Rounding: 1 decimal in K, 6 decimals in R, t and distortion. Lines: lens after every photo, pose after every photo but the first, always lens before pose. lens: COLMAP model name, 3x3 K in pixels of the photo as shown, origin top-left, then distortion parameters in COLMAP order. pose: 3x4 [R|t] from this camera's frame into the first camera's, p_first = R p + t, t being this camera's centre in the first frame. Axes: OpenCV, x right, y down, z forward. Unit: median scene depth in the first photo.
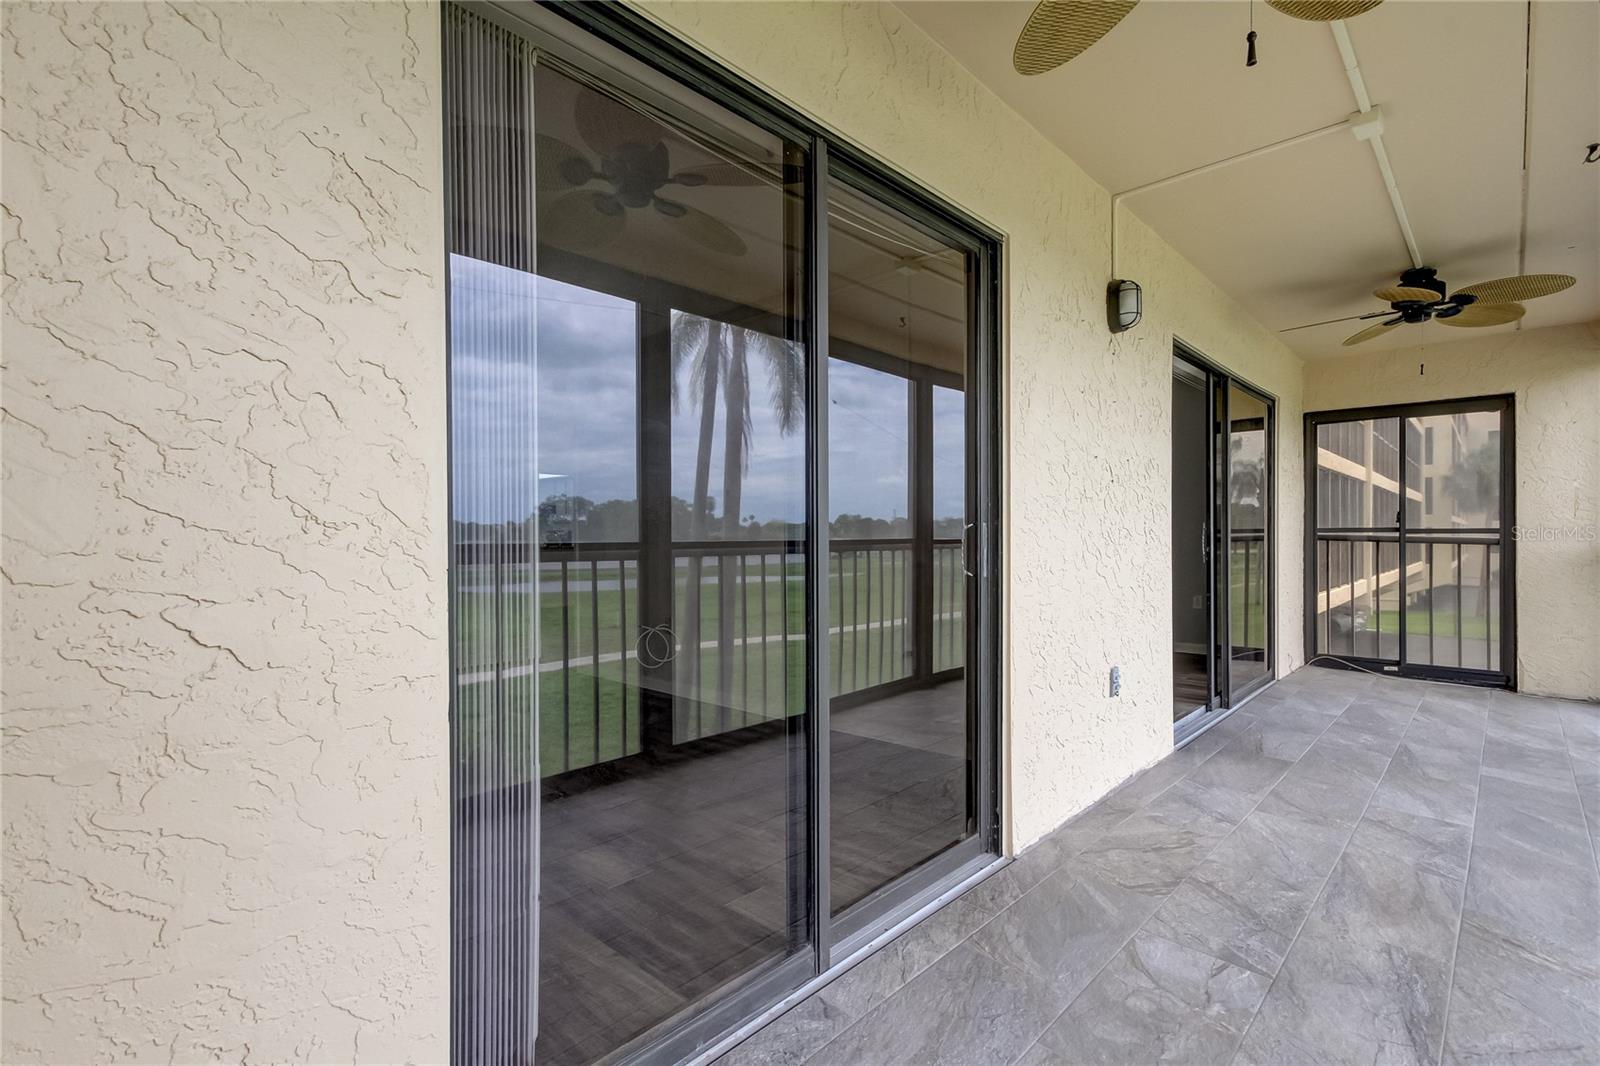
lens RADIAL K [[740.1, 0, 800.0], [0, 740.1, 533.0], [0, 0, 1]] dist [0.022329, -0.011967]
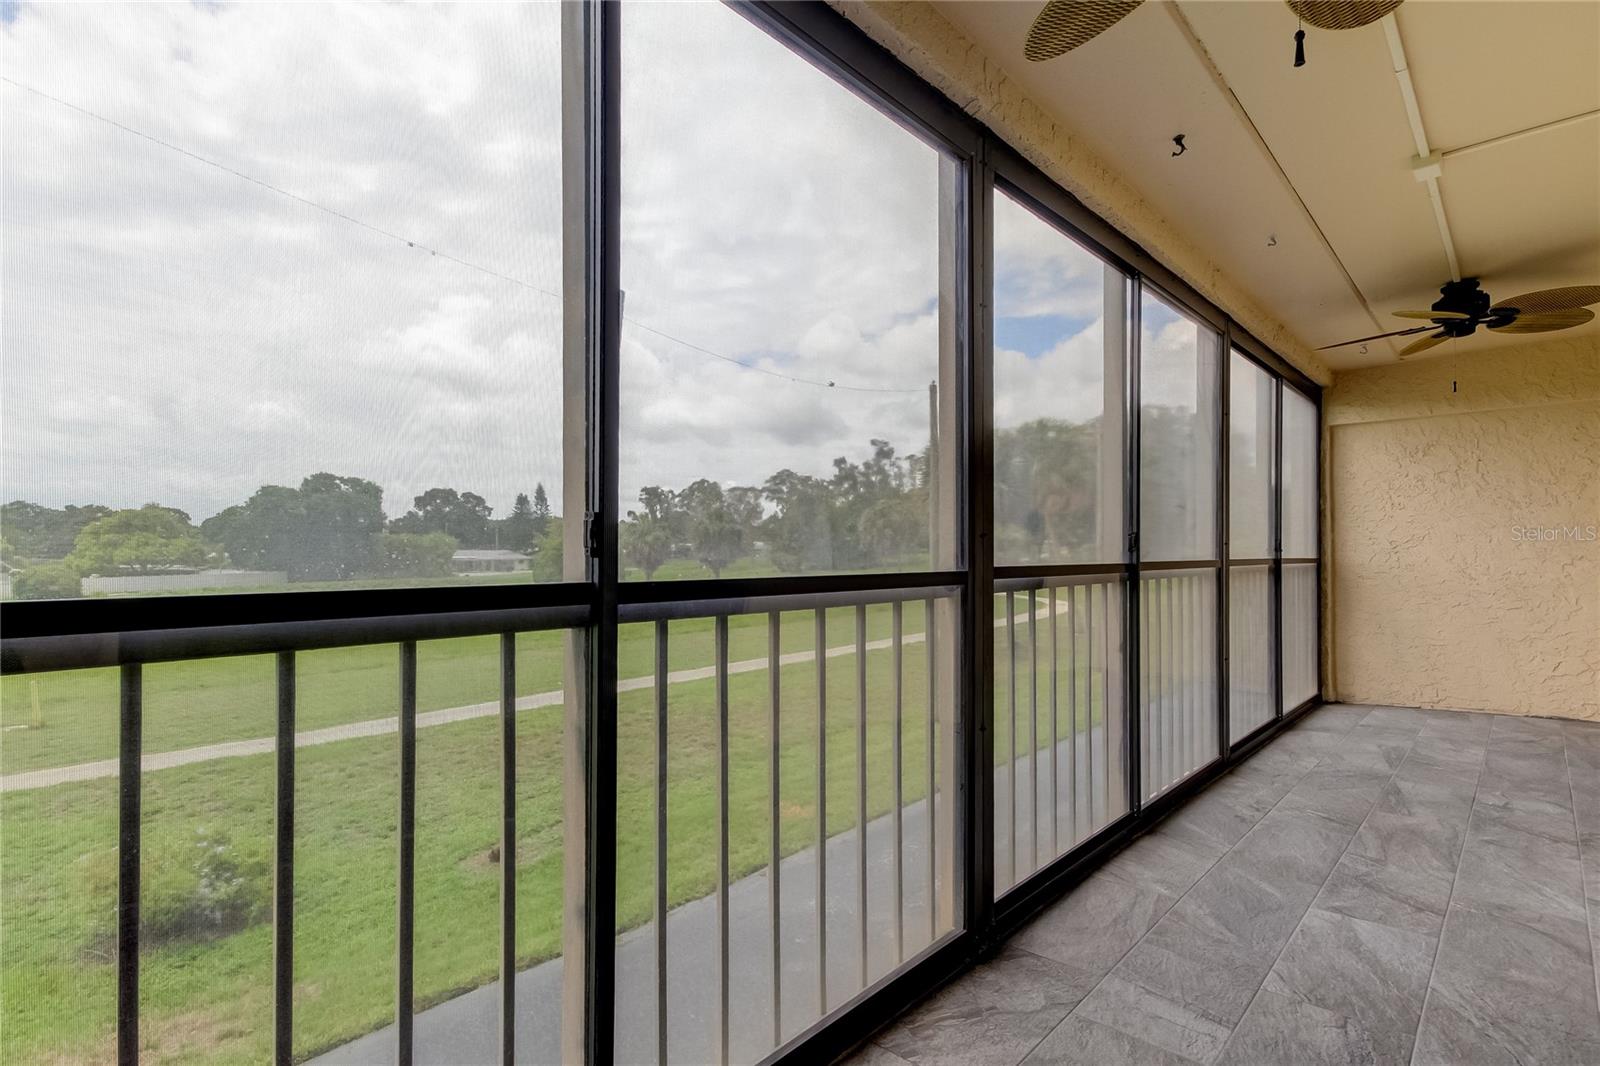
lens RADIAL K [[754.9, 0, 795.9], [0, 754.9, 545.5], [0, 0, 1]] dist [0.025944, -0.013616]
pose [[-0.999945, 0.007640, 0.007243, 1.450748], [0.007586, 0.999943, -0.007516, -0.013494], [-0.007300, -0.007461, -0.999946, 1.842905]]
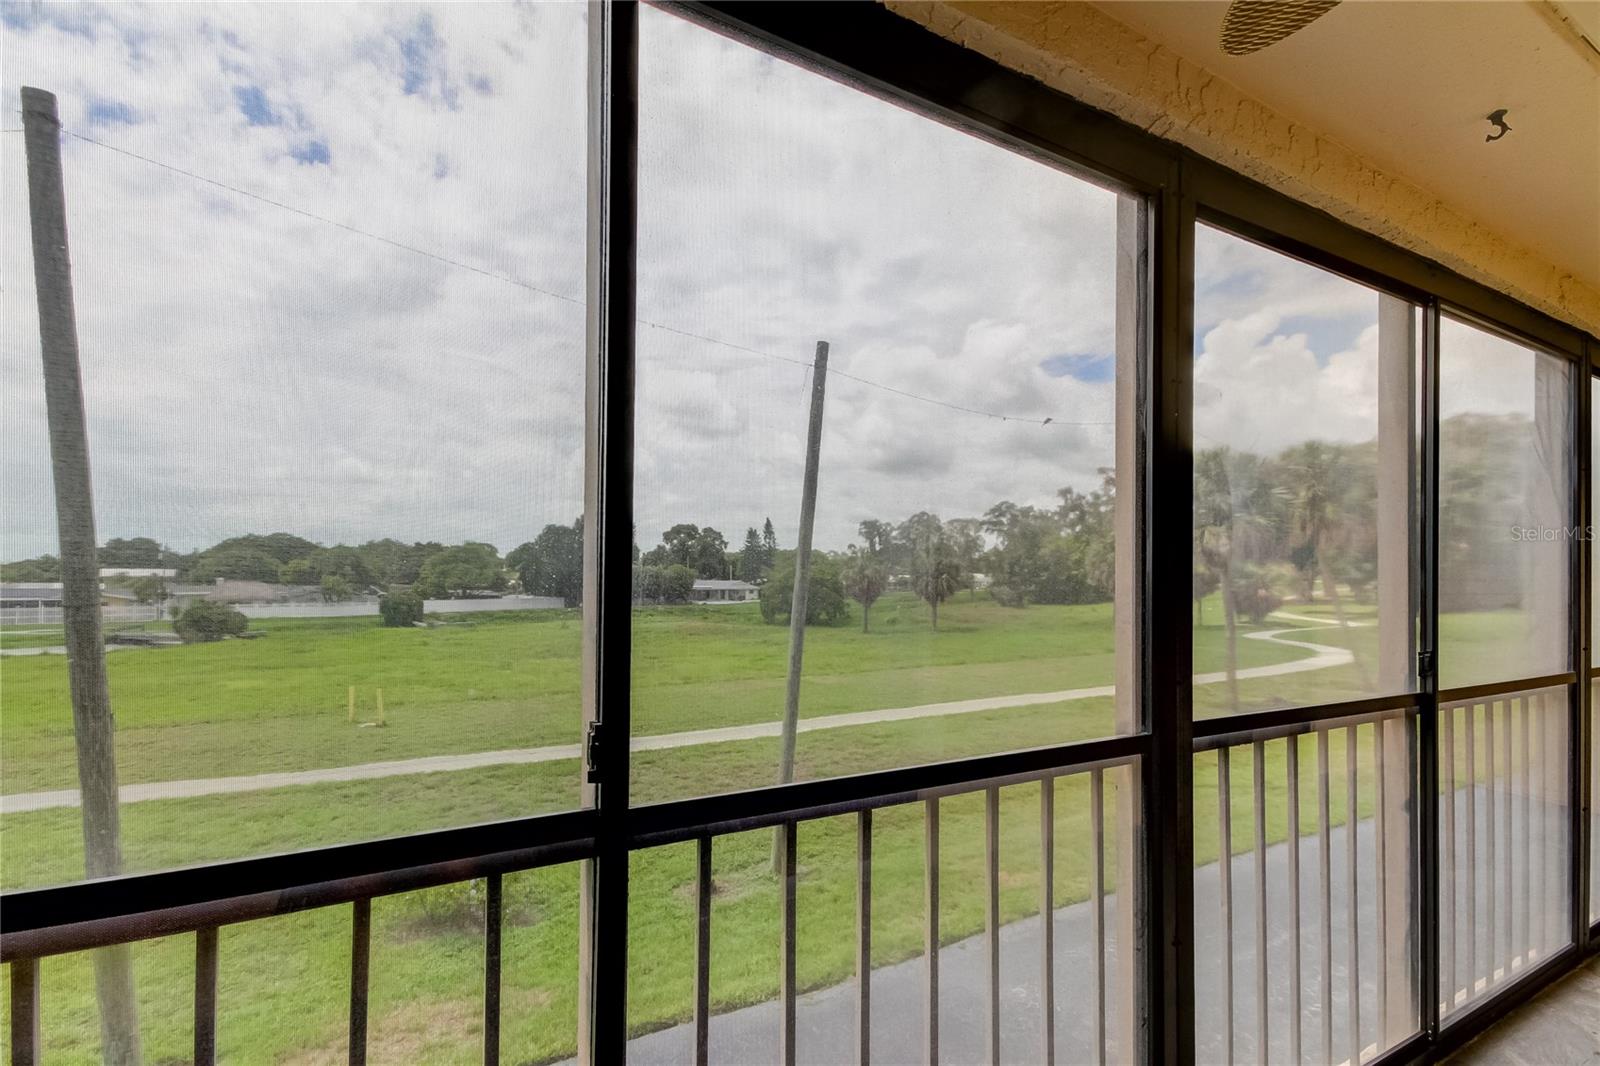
lens RADIAL K [[736.1, 0, 798.2], [0, 736.1, 564.4], [0, 0, 1]] dist [0.024894, -0.011466]
pose [[-0.954330, 0.003838, 0.298729, 1.371175], [-0.001345, 0.999852, -0.017141, -0.113541], [-0.298751, -0.016760, -0.954184, 1.699231]]
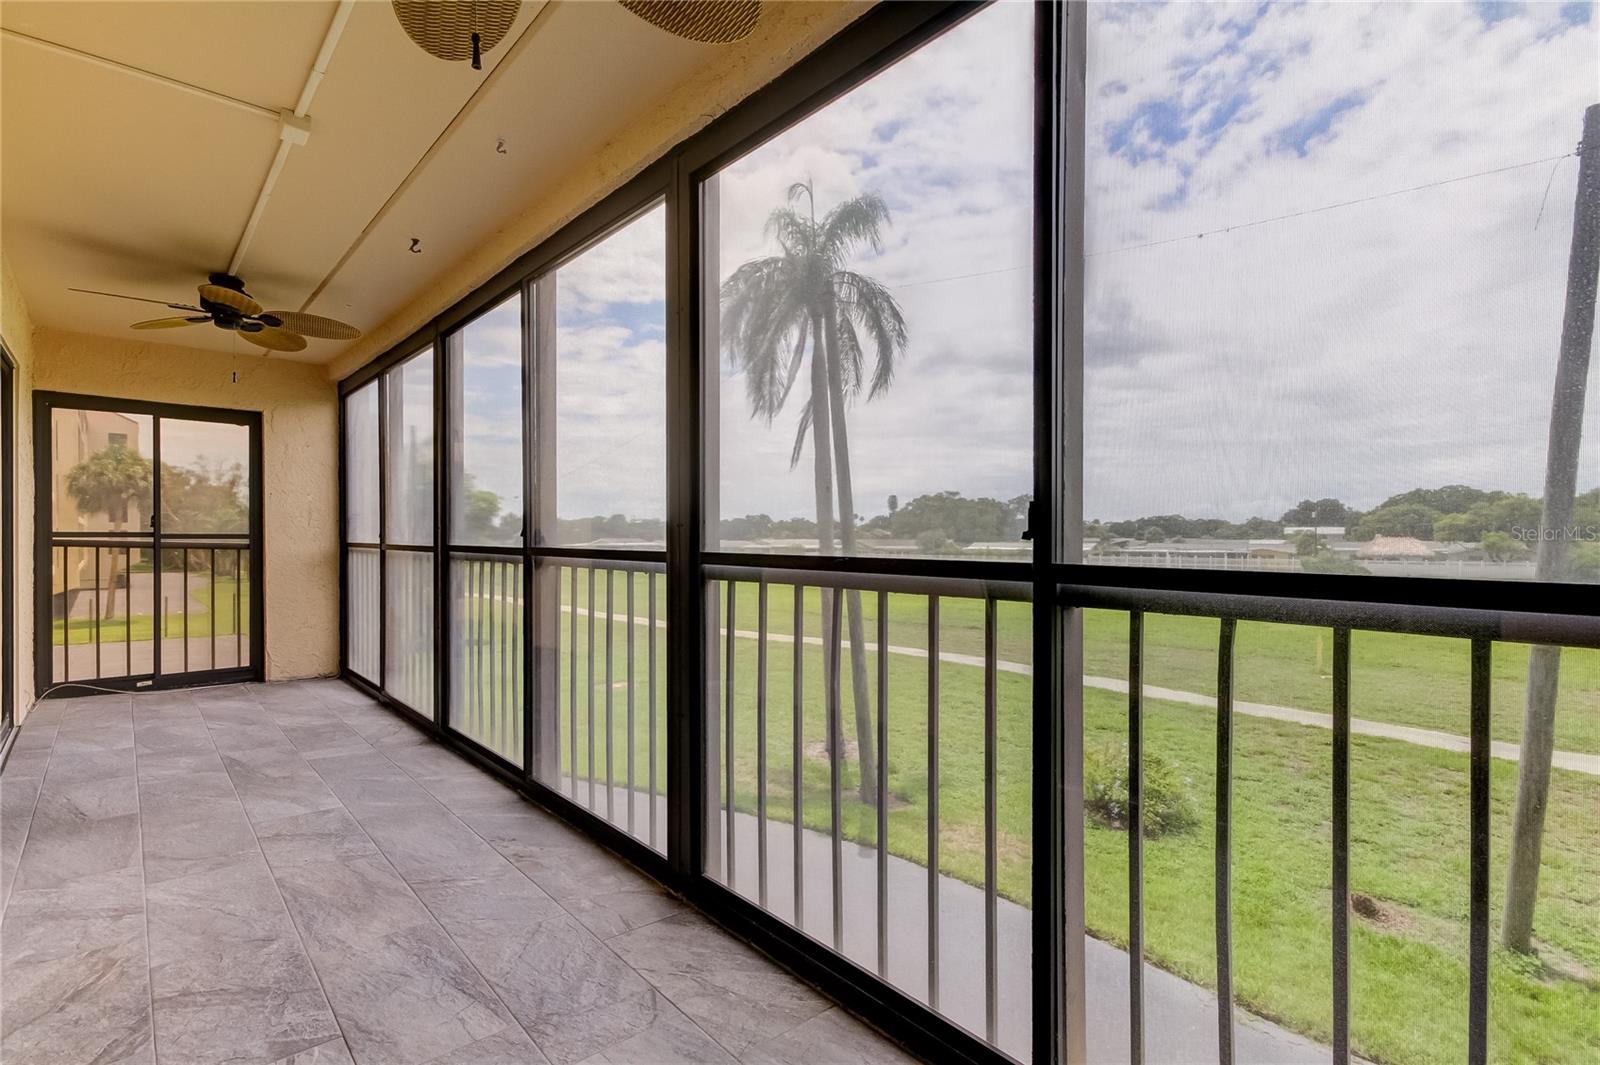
lens RADIAL K [[731.4, 0, 800.0], [0, 731.4, 532.5], [0, 0, 1]] dist [0.020404, -0.013355]
pose [[0.065540, 0.006749, 0.997827, -0.150111], [-0.004207, 0.999970, -0.006488, -0.009476], [-0.997841, -0.003773, 0.065566, 0.247718]]
